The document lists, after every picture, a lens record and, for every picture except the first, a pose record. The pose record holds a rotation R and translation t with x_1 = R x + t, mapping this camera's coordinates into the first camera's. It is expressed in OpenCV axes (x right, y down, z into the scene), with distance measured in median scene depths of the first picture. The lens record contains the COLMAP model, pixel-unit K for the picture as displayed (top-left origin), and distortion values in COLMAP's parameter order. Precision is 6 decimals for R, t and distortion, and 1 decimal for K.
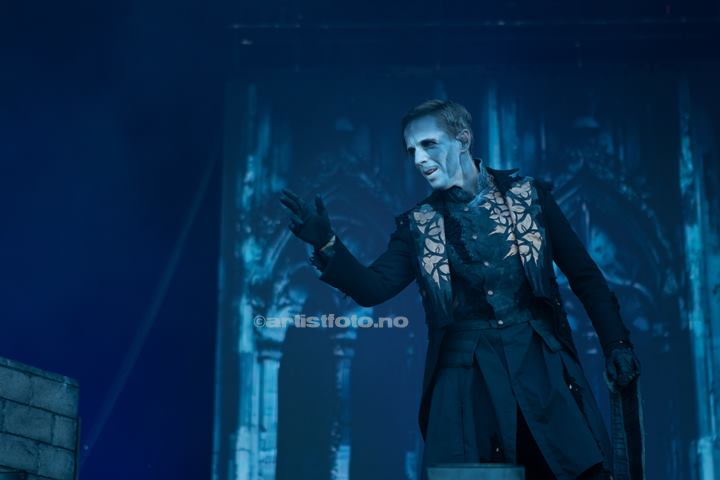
lens RADIAL K [[2296.1, 0, 360.1], [0, 2296.1, 240.9], [0, 0, 1]] dist [0.192160, 0.000000]
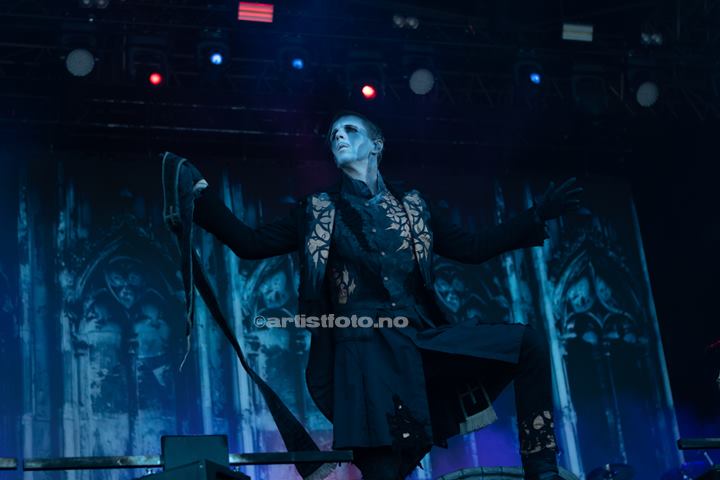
lens RADIAL K [[1608.6, 0, 359.9], [0, 1608.6, 240.0], [0, 0, 1]] dist [-0.004293, 0.000000]
pose [[0.923132, 0.041168, 0.382273, -0.258959], [-0.032398, 0.999044, -0.029354, 0.003635], [-0.383116, 0.014712, 0.923583, 0.013715]]
